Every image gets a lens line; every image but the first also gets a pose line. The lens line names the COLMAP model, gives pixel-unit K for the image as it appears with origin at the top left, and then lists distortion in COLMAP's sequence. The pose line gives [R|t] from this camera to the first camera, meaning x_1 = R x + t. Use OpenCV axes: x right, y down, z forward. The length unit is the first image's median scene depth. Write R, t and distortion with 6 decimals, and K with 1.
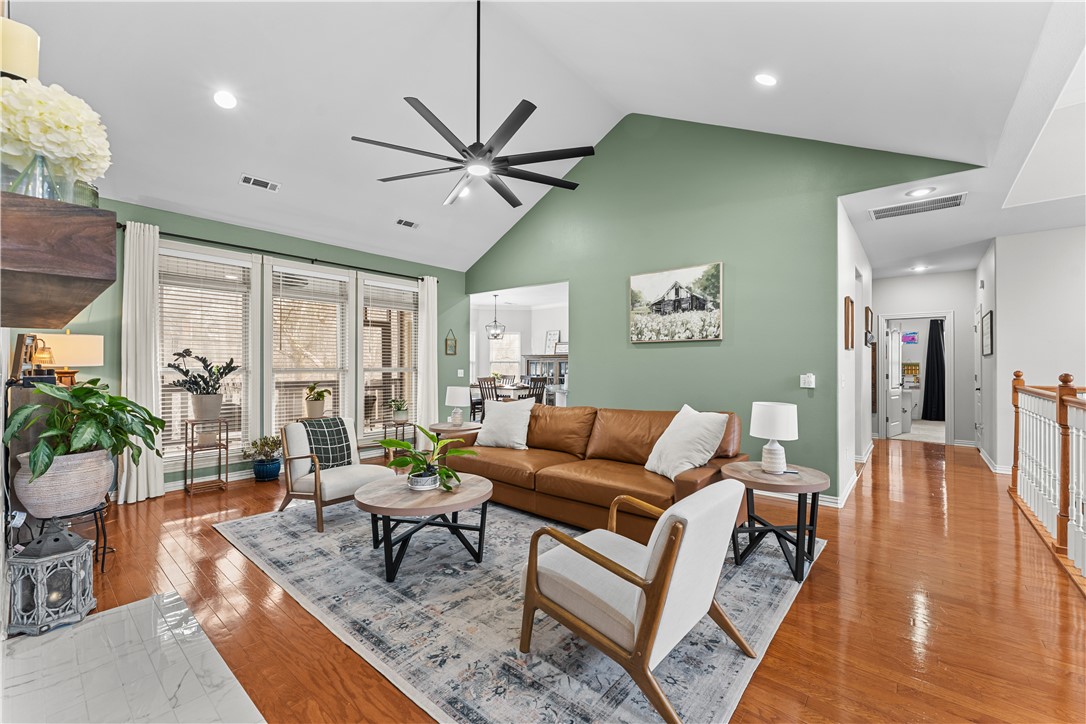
lens RADIAL K [[441.5, 0, 543.9], [0, 441.5, 365.3], [0, 0, 1]] dist [-0.001660, -0.000165]
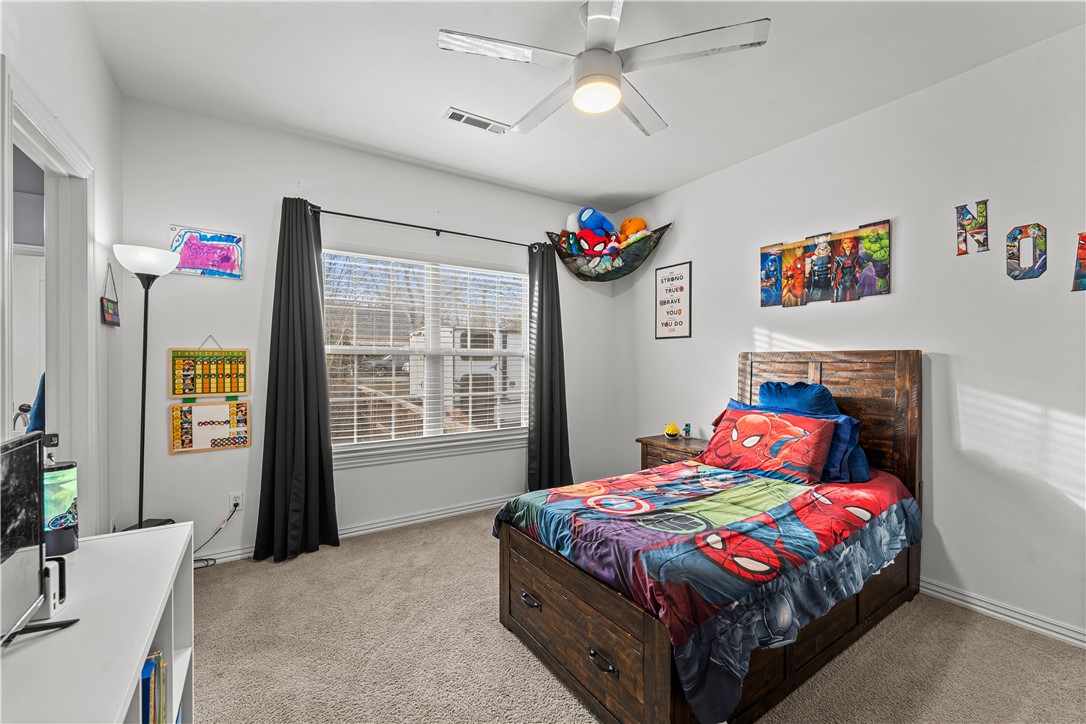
lens RADIAL K [[441.5, 0, 543.9], [0, 441.5, 360.5], [0, 0, 1]] dist [-0.001660, -0.000165]
pose [[0.288572, 0.000859, 0.957458, 0.643770], [-0.003747, 0.999993, 0.000233, -0.000507], [-0.957451, -0.003655, 0.288573, 0.745658]]
